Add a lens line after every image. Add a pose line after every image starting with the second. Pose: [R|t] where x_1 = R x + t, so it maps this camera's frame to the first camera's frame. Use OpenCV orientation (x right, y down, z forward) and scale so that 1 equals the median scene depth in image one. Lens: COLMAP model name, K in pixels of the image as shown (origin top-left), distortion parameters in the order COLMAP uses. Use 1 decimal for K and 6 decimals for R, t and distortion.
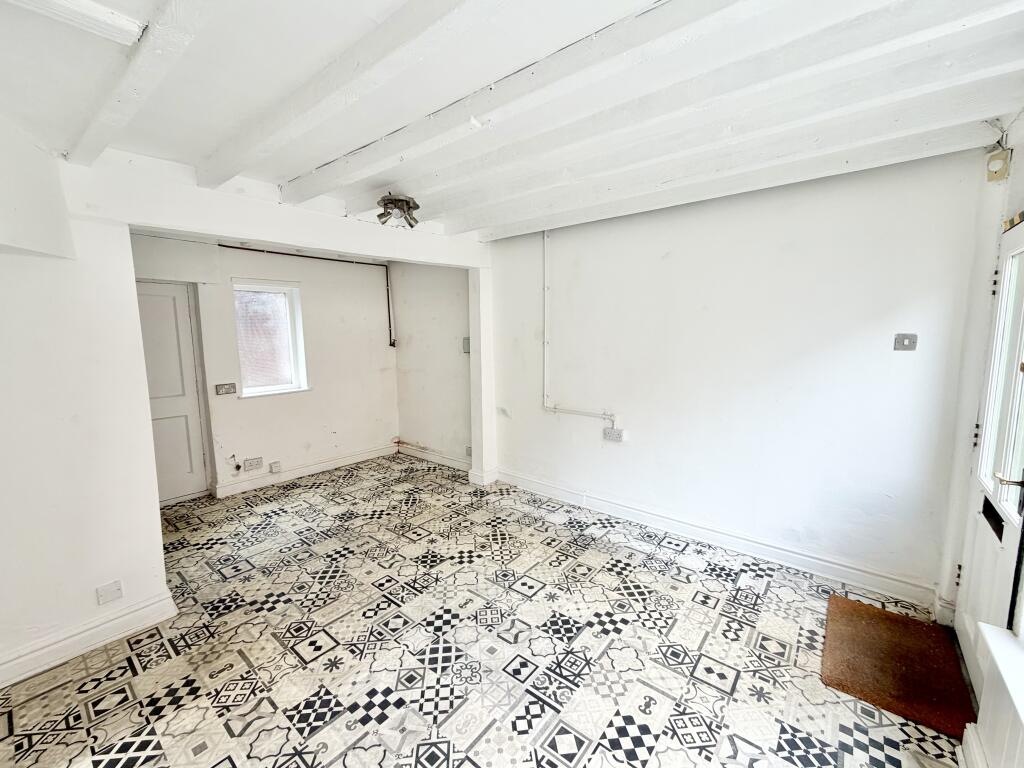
lens RADIAL K [[424.4, 0, 512.0], [0, 424.4, 384.0], [0, 0, 1]] dist [0.000318, -0.005660]
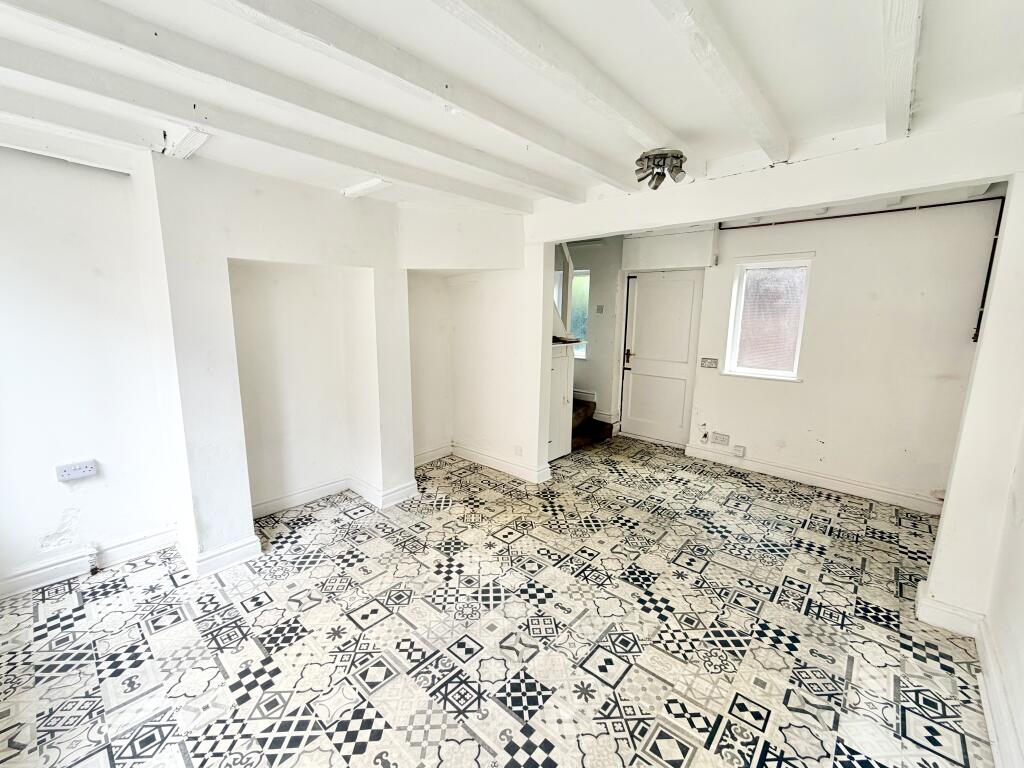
lens RADIAL K [[415.3, 0, 512.3], [0, 415.3, 411.6], [0, 0, 1]] dist [-0.013415, -0.000319]
pose [[-0.047786, 0.245036, -0.968336, 0.530357], [-0.137142, 0.958653, 0.249354, -0.084981], [0.989398, 0.144715, -0.012206, 0.663563]]
